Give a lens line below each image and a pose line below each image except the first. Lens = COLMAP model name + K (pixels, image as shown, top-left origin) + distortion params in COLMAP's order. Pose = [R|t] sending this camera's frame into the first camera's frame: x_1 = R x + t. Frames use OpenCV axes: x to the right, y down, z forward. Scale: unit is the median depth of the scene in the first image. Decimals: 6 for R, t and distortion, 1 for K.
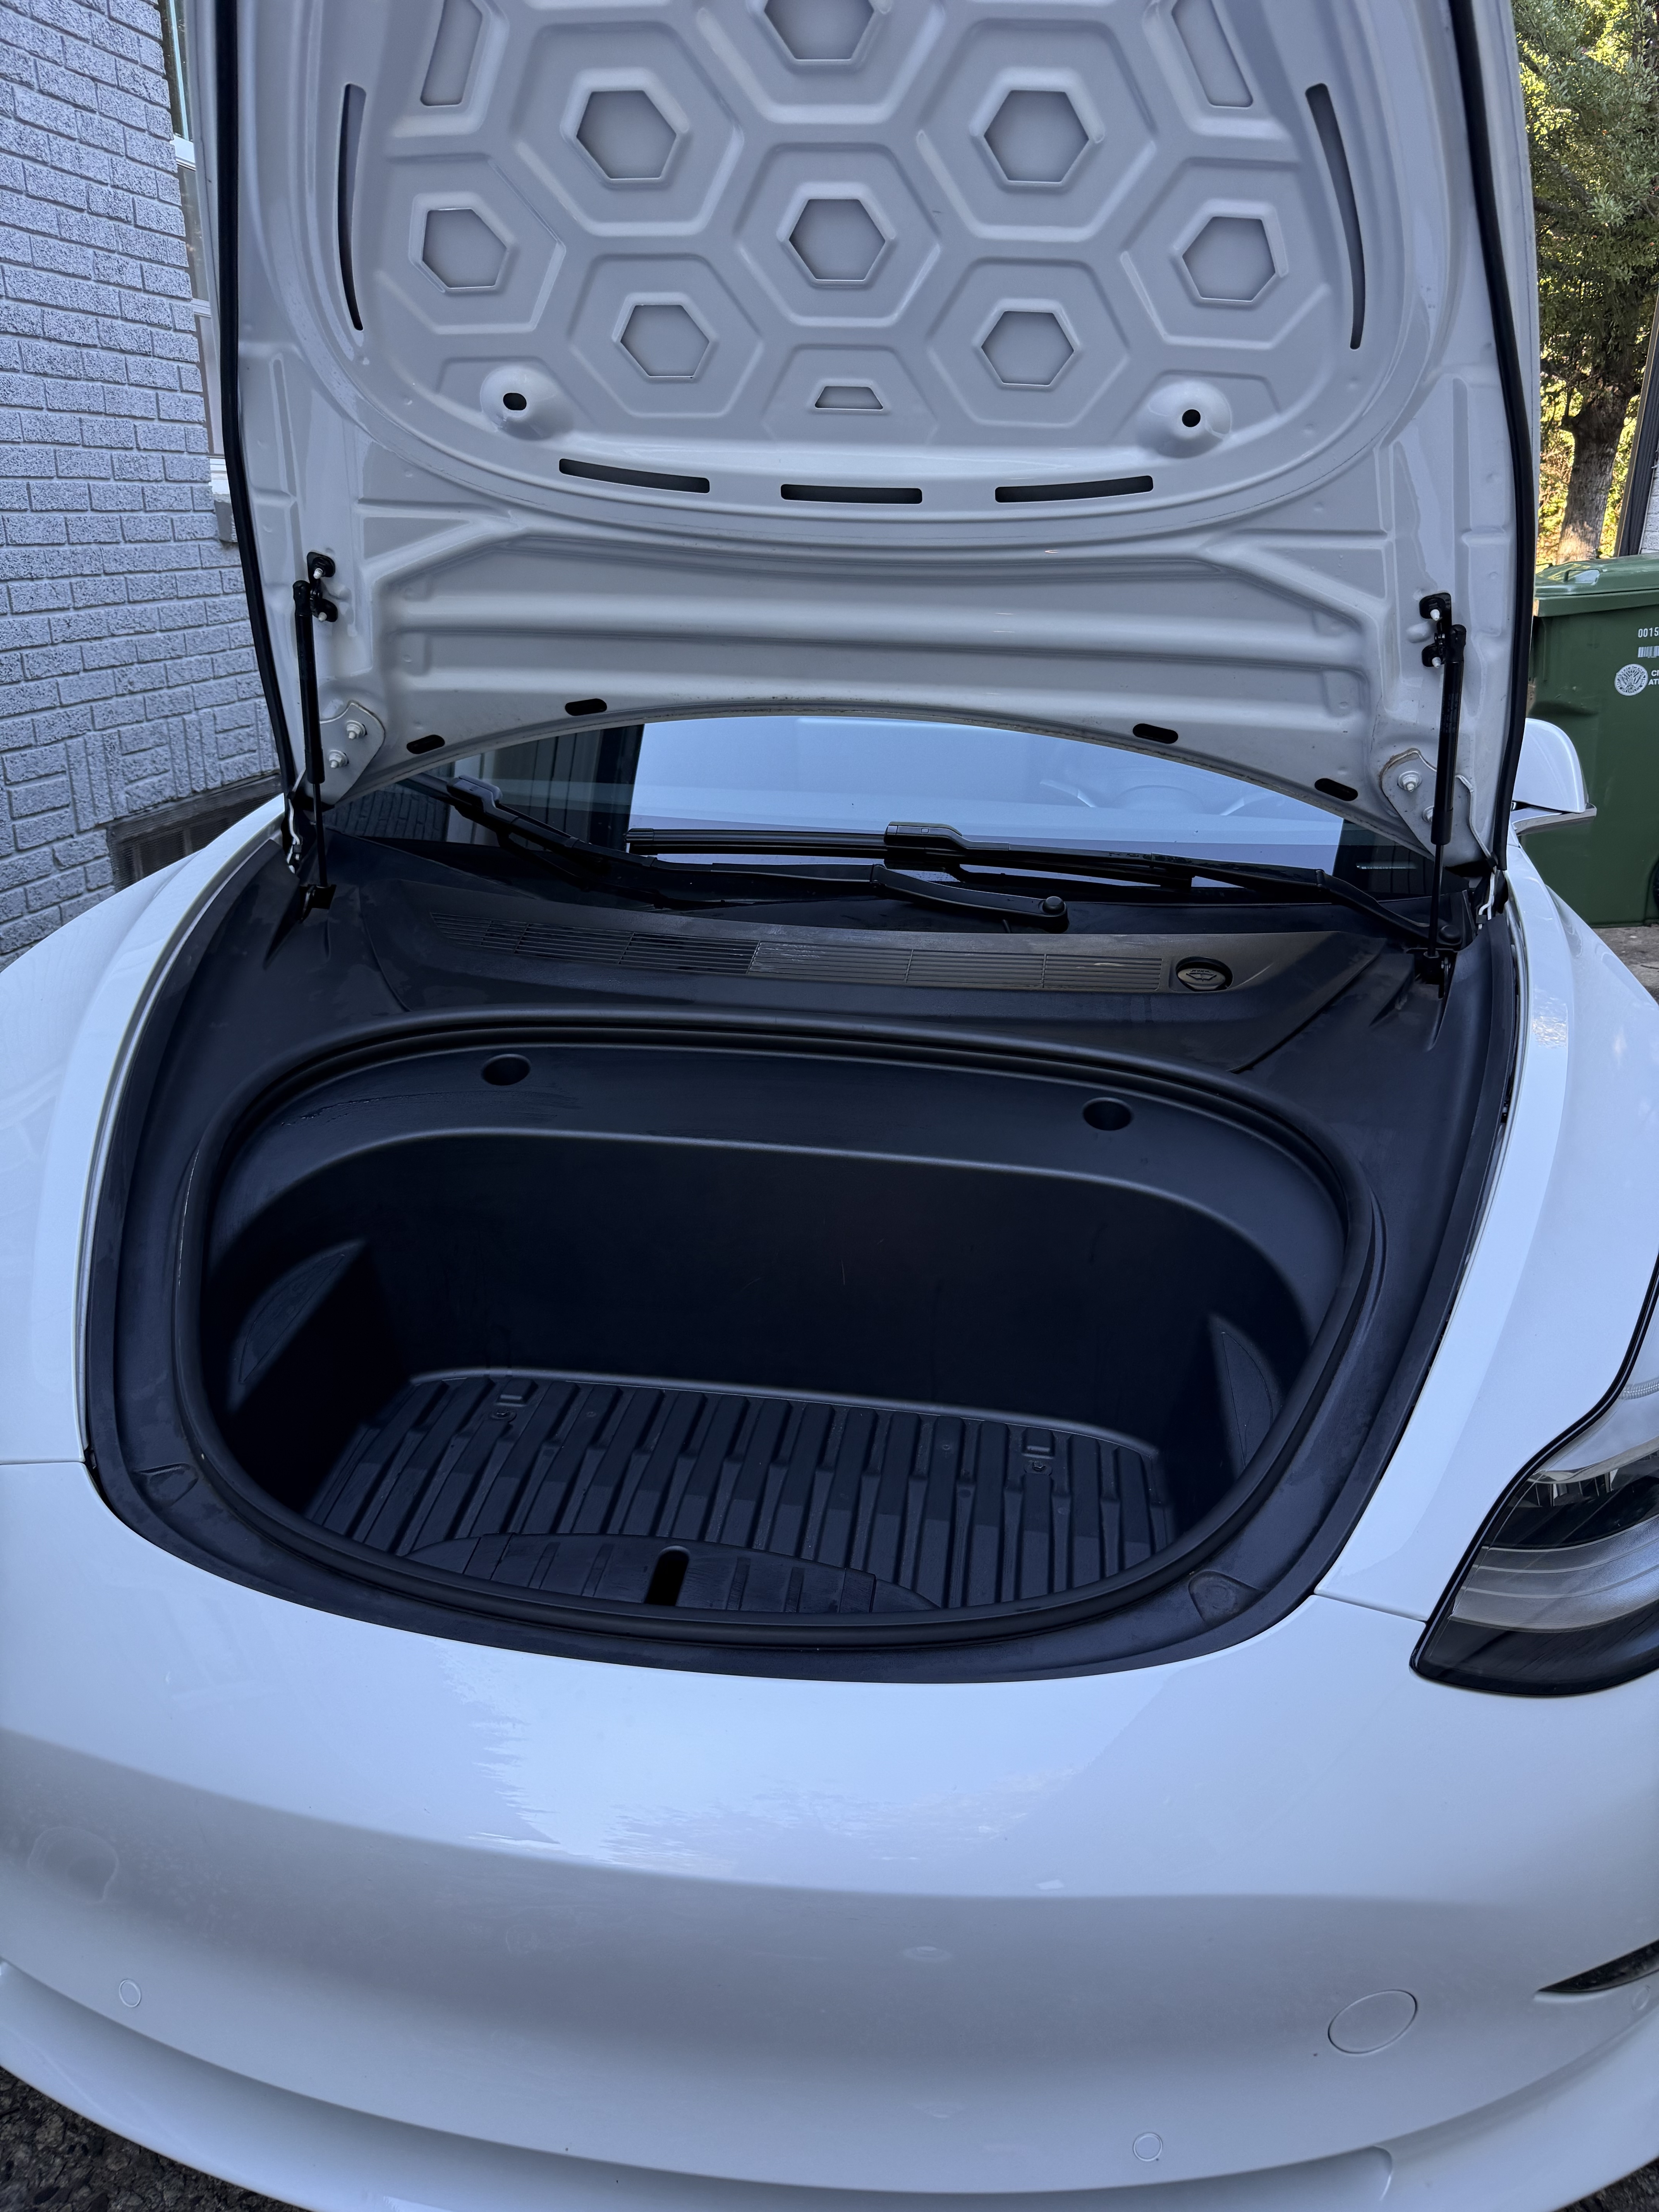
lens RADIAL K [[1612.5, 0, 839.7], [0, 1612.5, 1119.8], [0, 0, 1]] dist [-0.009415, 0.009762]
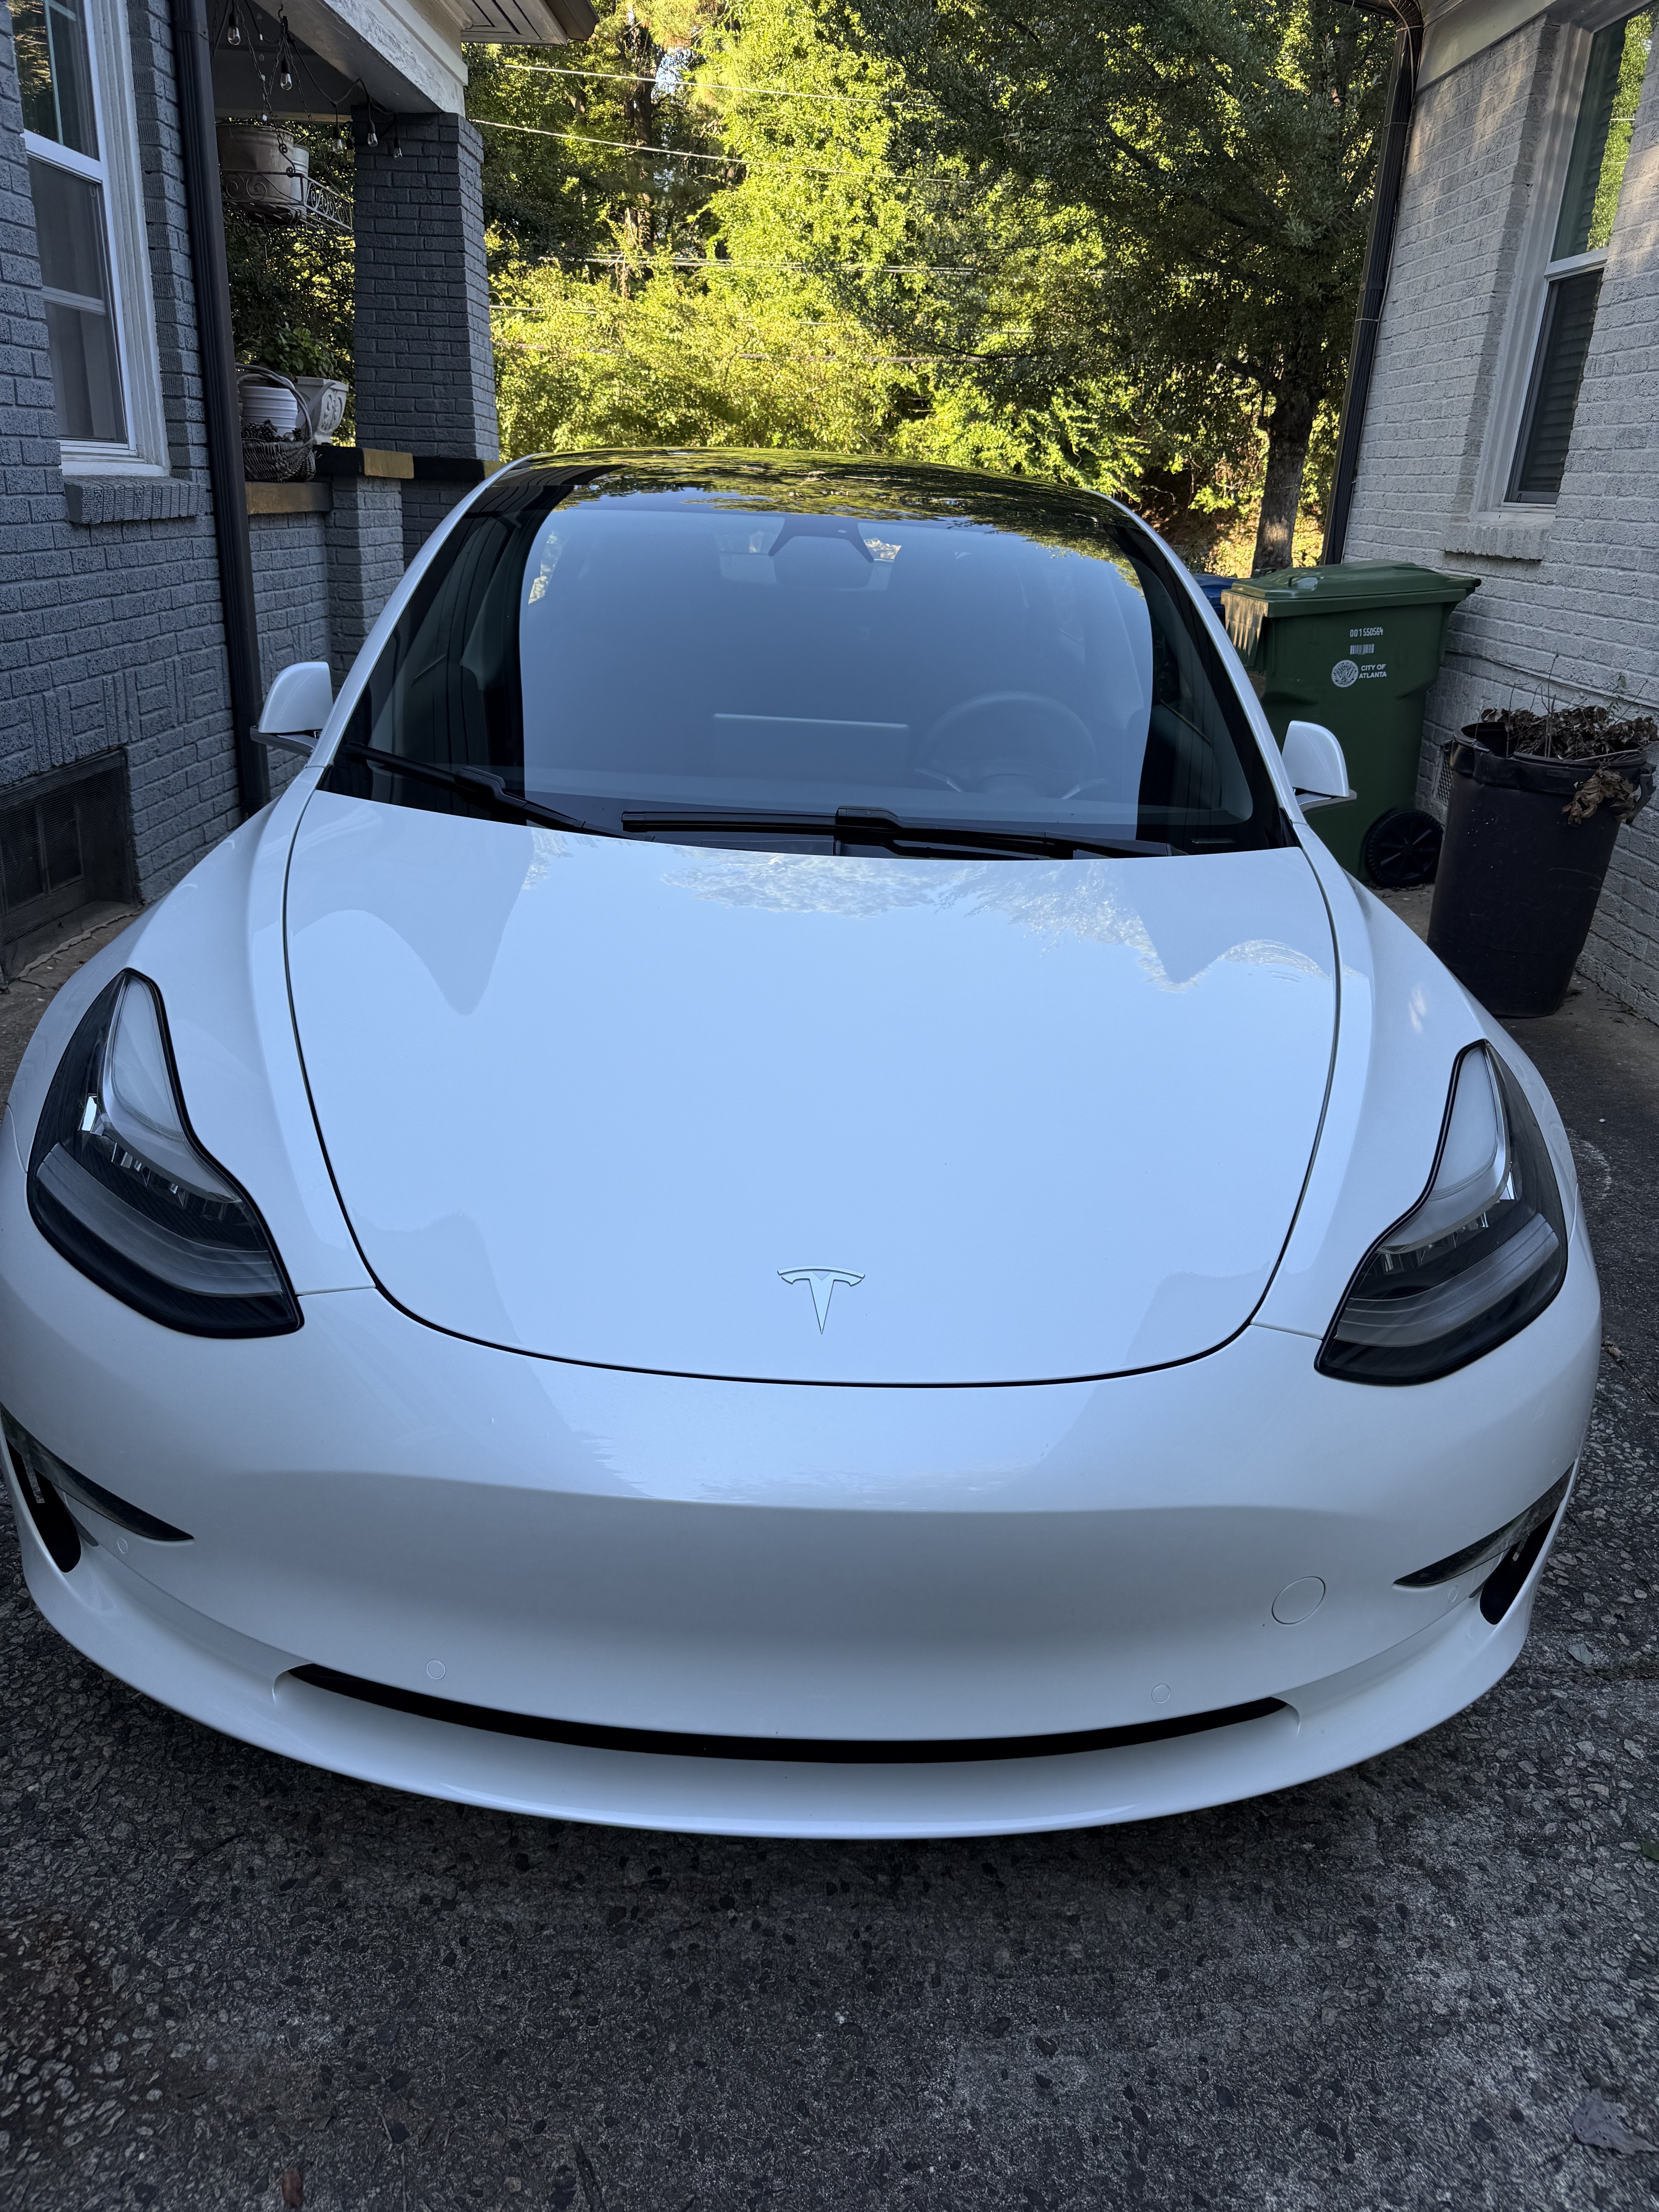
lens RADIAL K [[1616.7, 0, 829.5], [0, 1616.7, 1106.0], [0, 0, 1]] dist [0.008039, -0.002539]
pose [[0.986632, -0.028270, 0.160491, -0.092851], [0.026609, 0.999568, 0.012492, 0.016127], [-0.160775, -0.008054, 0.986958, -0.120659]]
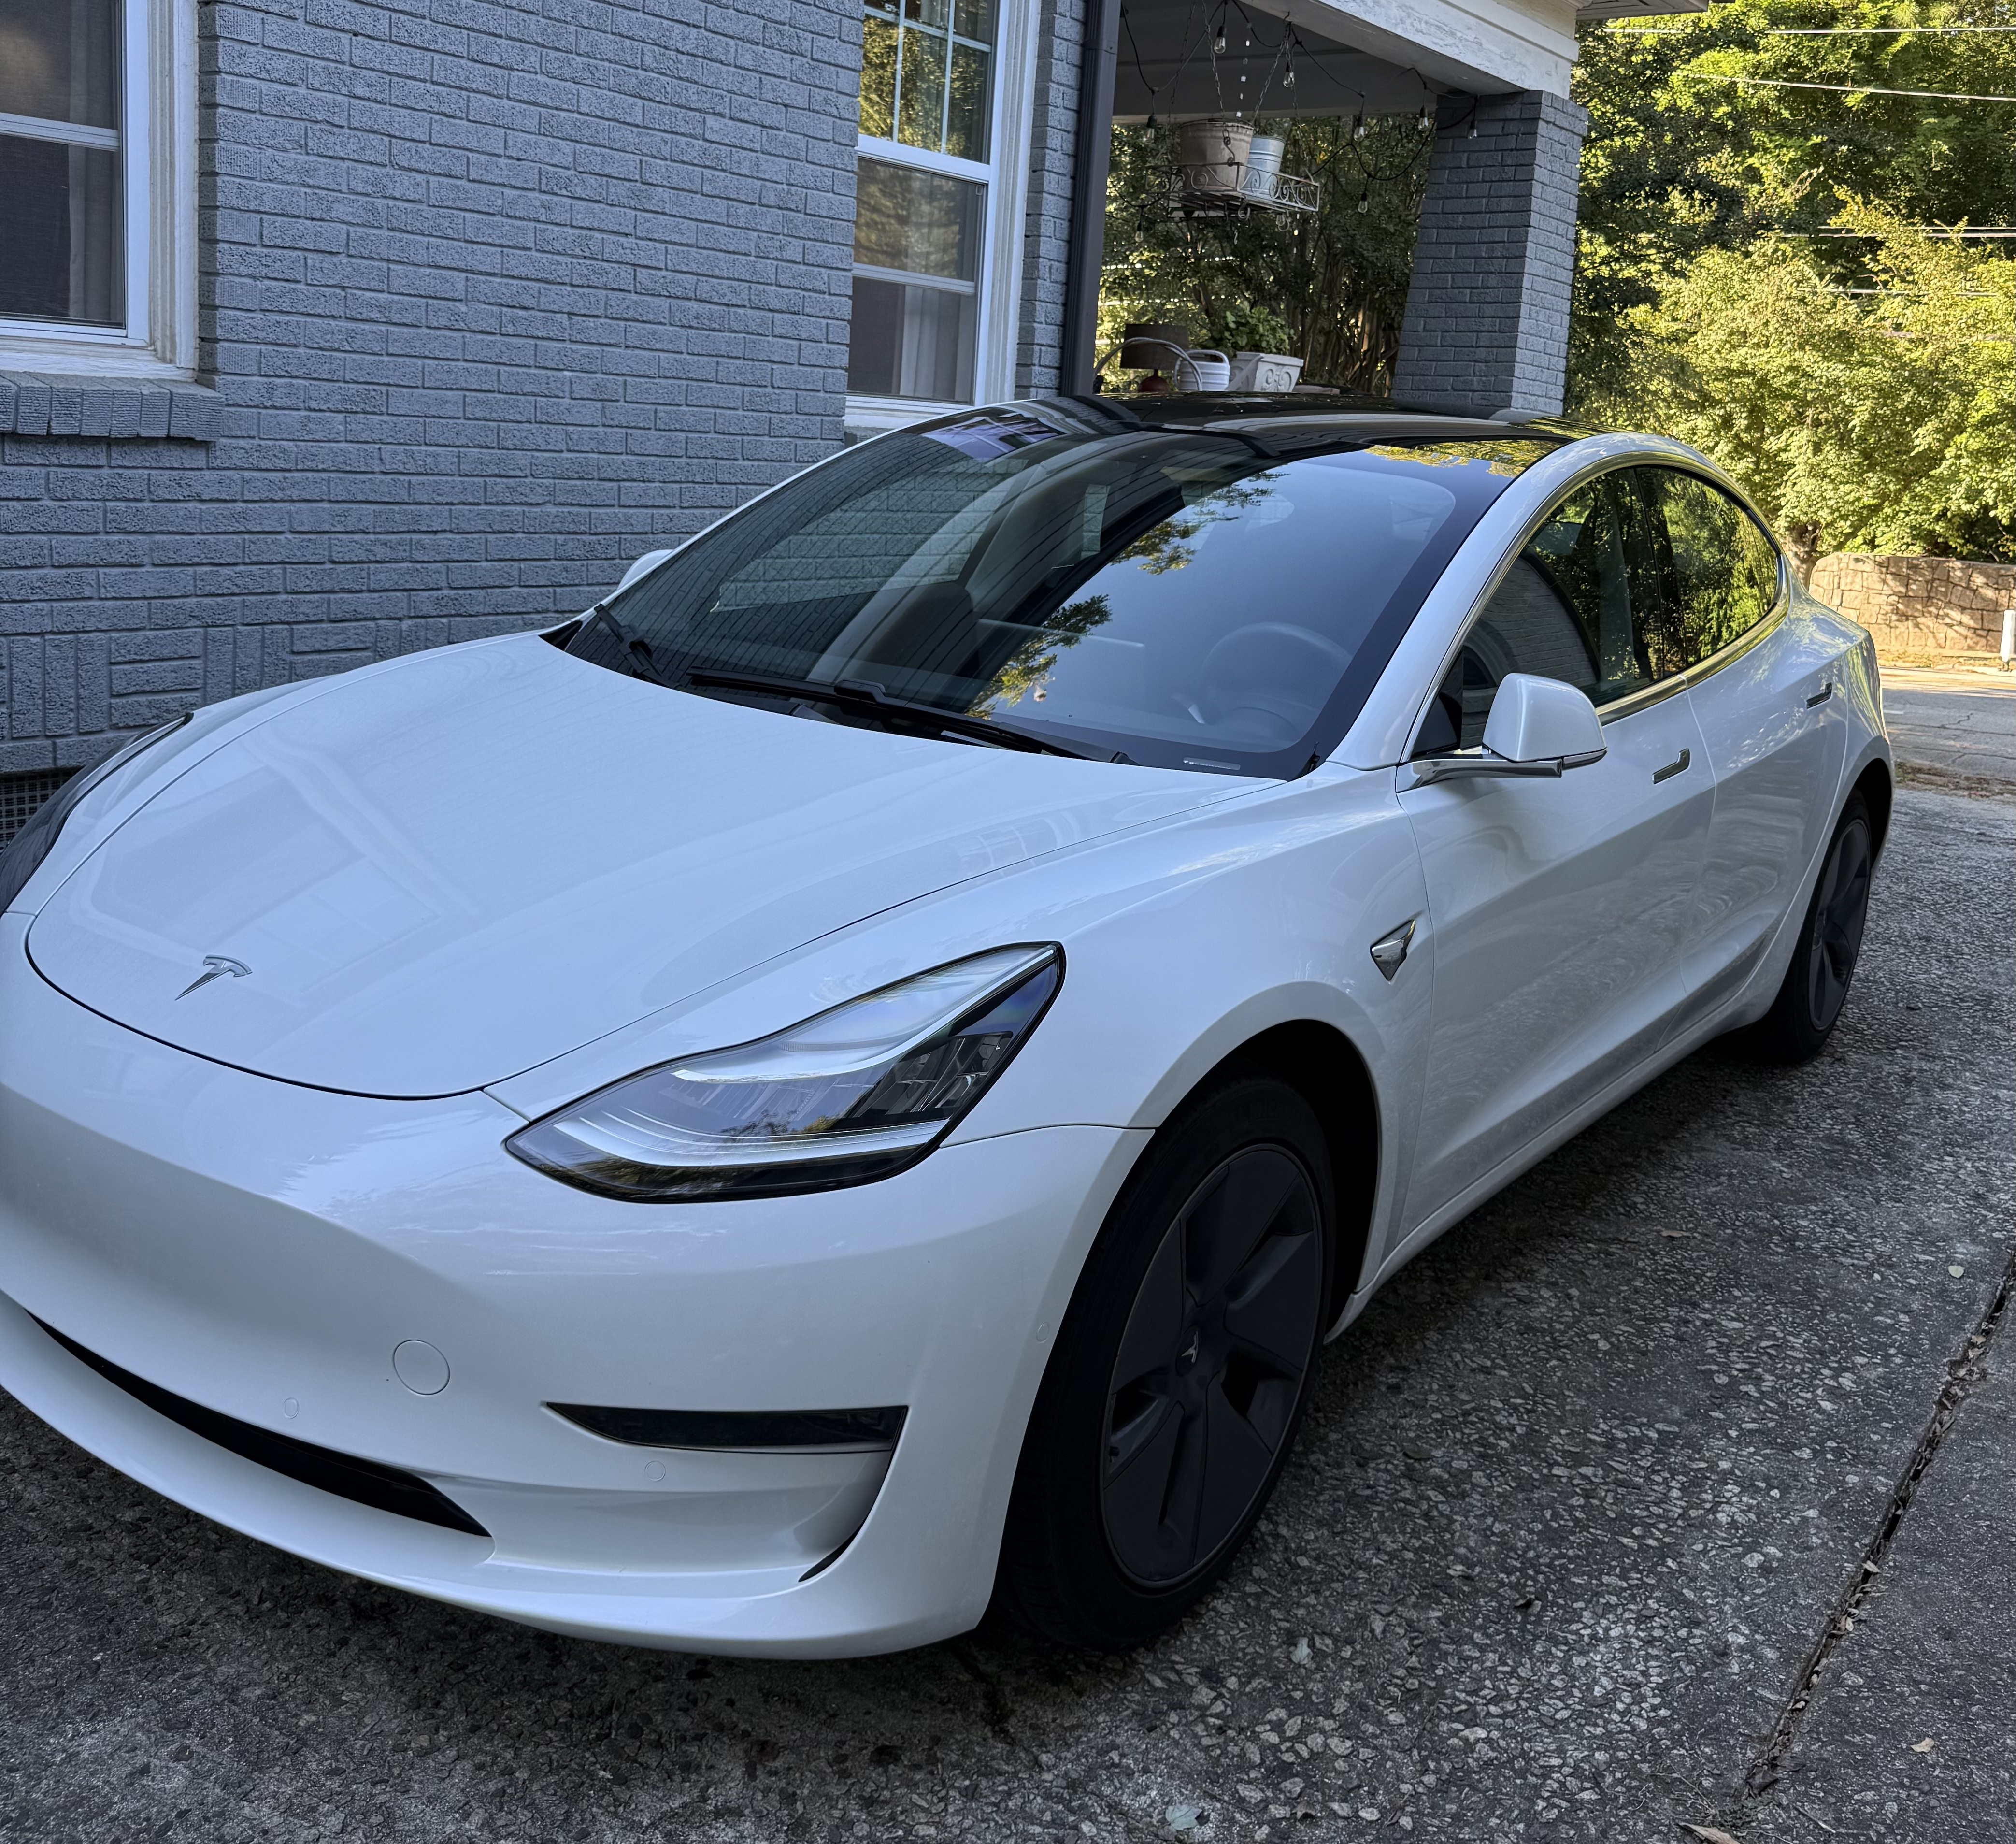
lens RADIAL K [[1960.1, 0, 1009.4], [0, 1960.1, 752.5], [0, 0, 1]] dist [0.224574, -0.450555]
pose [[0.881551, 0.118889, -0.456874, 0.442340], [-0.215012, 0.962681, -0.164360, 0.052349], [0.420283, 0.243125, 0.874215, -0.155727]]
